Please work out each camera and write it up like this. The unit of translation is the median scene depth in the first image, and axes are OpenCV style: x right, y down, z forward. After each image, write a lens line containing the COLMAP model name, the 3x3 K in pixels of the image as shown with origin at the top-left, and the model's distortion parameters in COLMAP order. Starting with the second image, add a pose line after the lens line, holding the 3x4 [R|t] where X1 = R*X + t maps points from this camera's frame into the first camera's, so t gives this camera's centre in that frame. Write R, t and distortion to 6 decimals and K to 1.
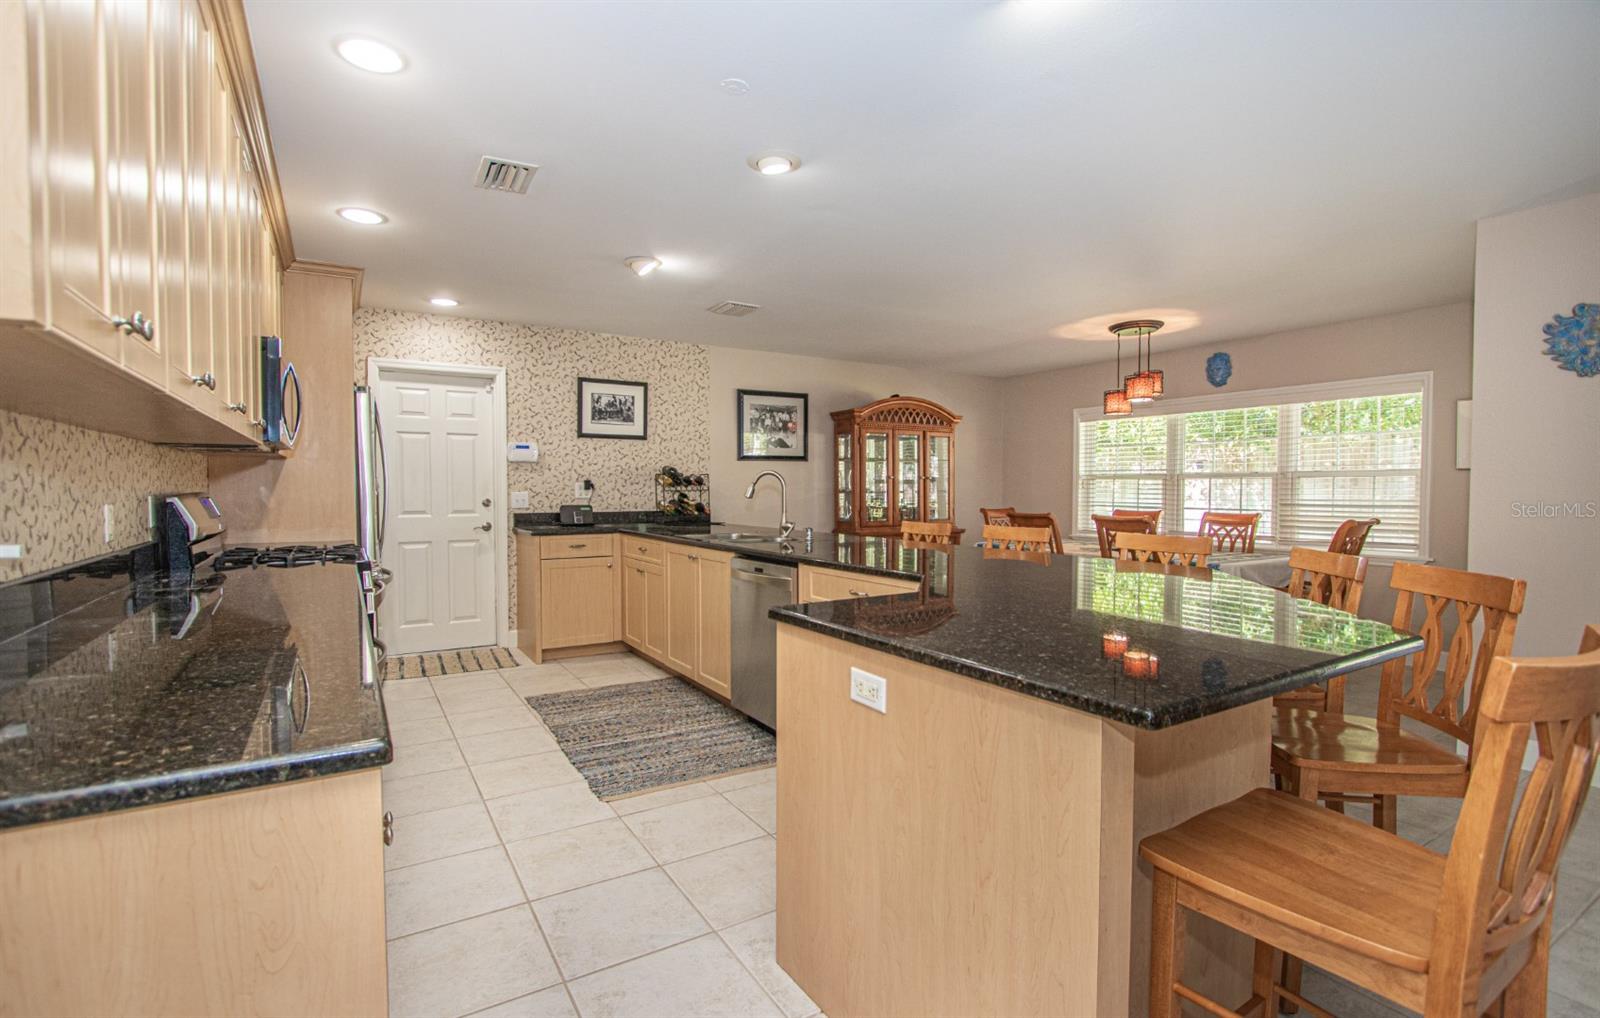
lens RADIAL K [[734.8, 0, 789.7], [0, 734.8, 511.8], [0, 0, 1]] dist [-0.008545, 0.000739]
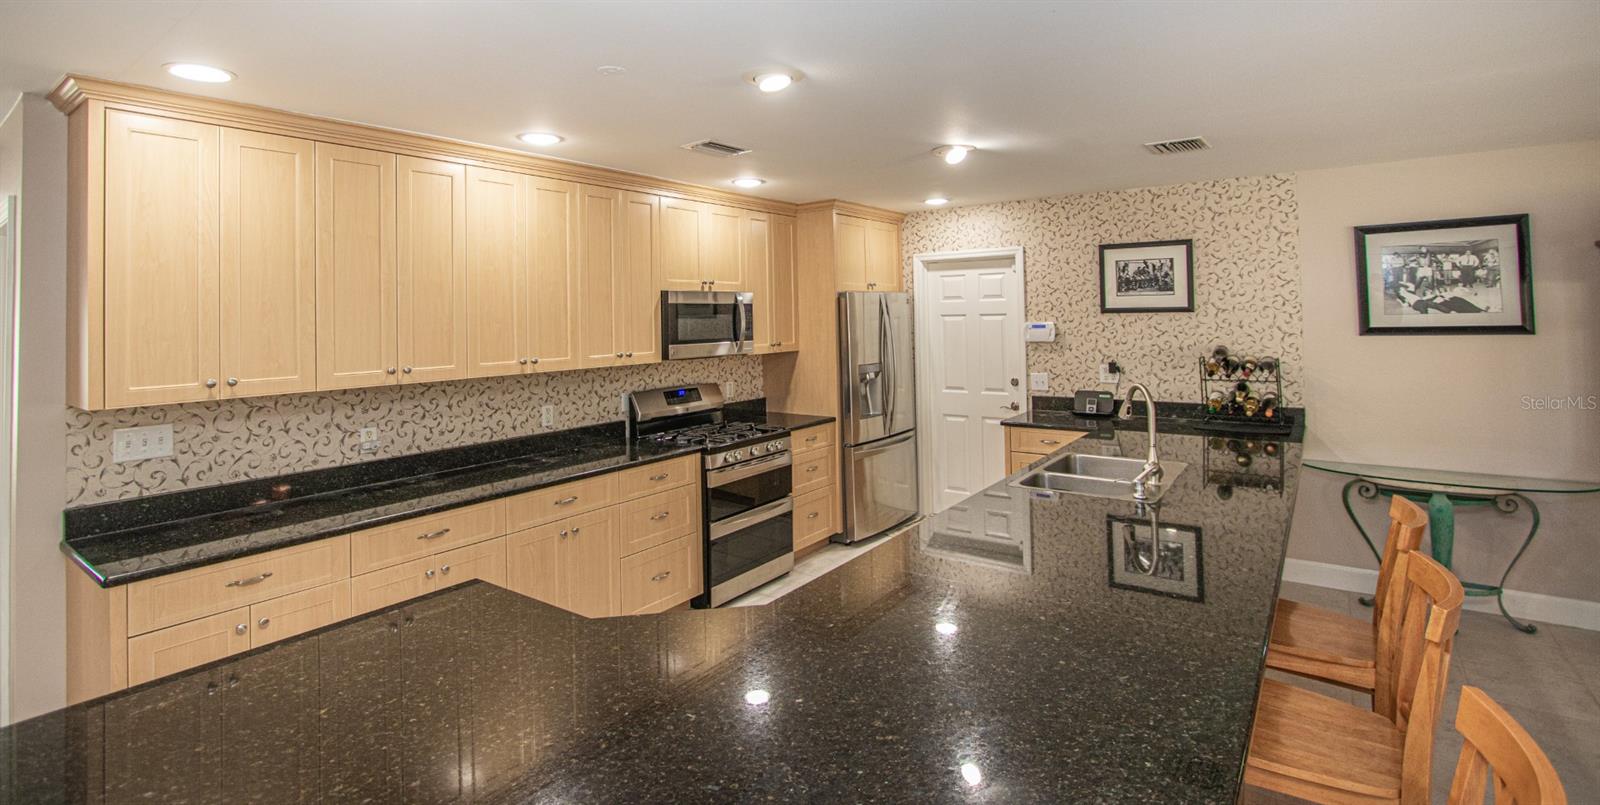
lens RADIAL K [[736.2, 0, 791.6], [0, 736.2, 299.8], [0, 0, 1]] dist [-0.014389, -0.000596]
pose [[0.377778, -0.027369, -0.925491, 0.386460], [-0.012193, 0.999329, -0.034530, -0.083075], [0.925816, 0.024329, 0.377191, 0.329146]]
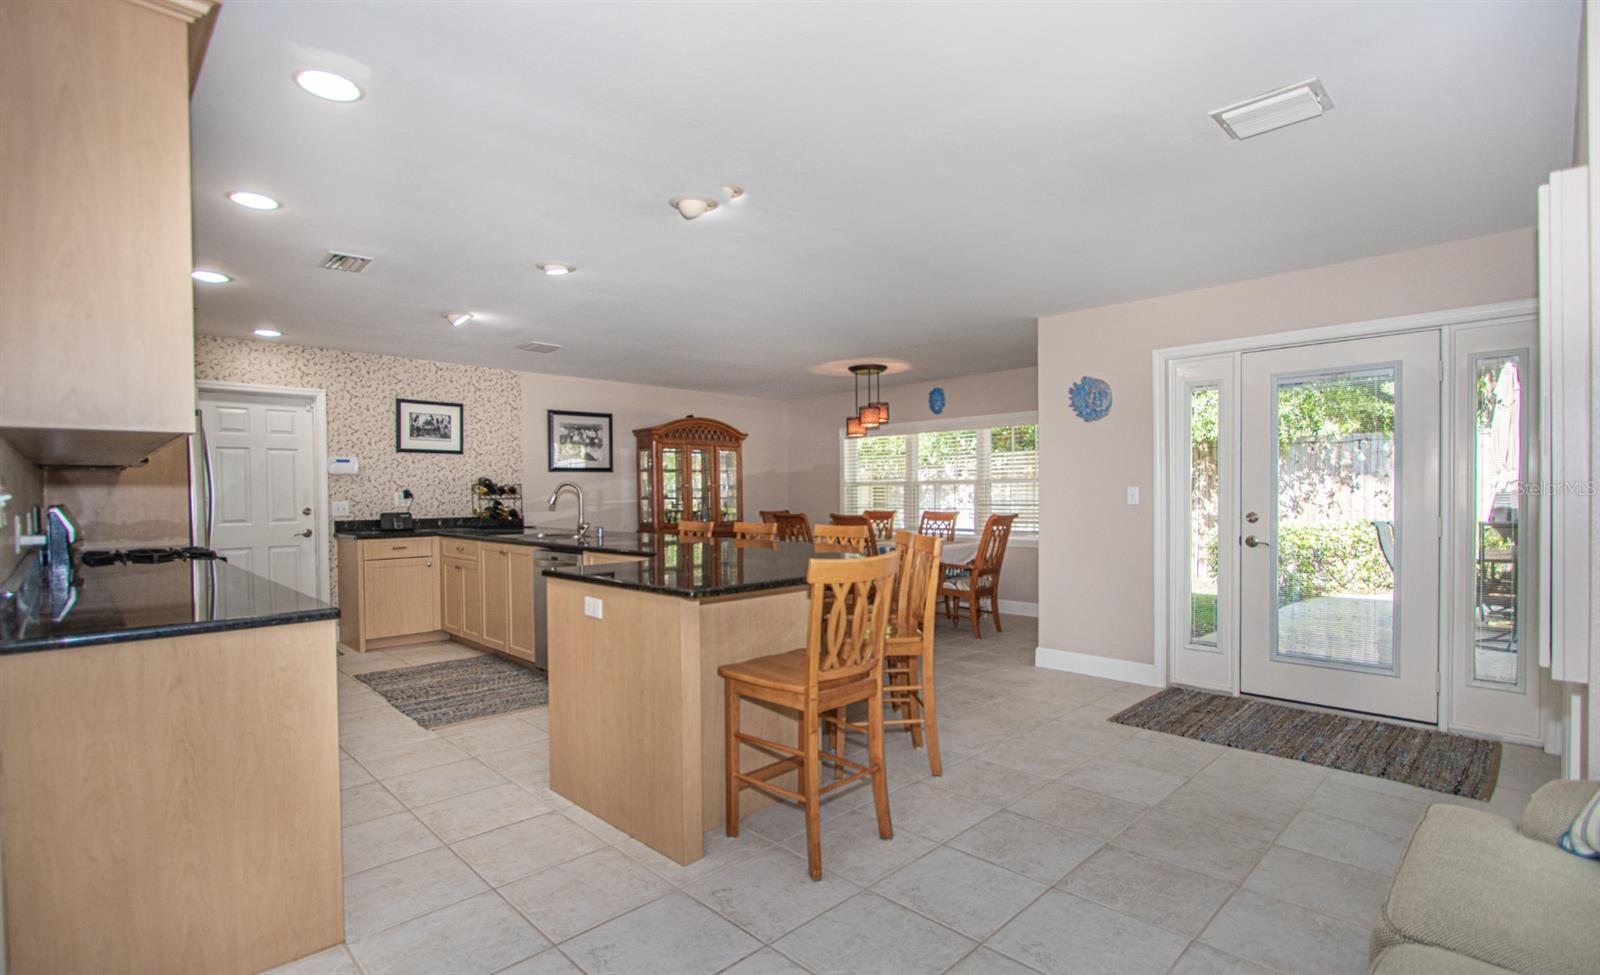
lens RADIAL K [[741.3, 0, 795.2], [0, 741.3, 507.4], [0, 0, 1]] dist [-0.005104, -0.000773]
pose [[0.974292, -0.012868, 0.224921, 0.048725], [0.016132, 0.999789, -0.012682, 0.007216], [-0.224711, 0.015985, 0.974294, -0.236426]]
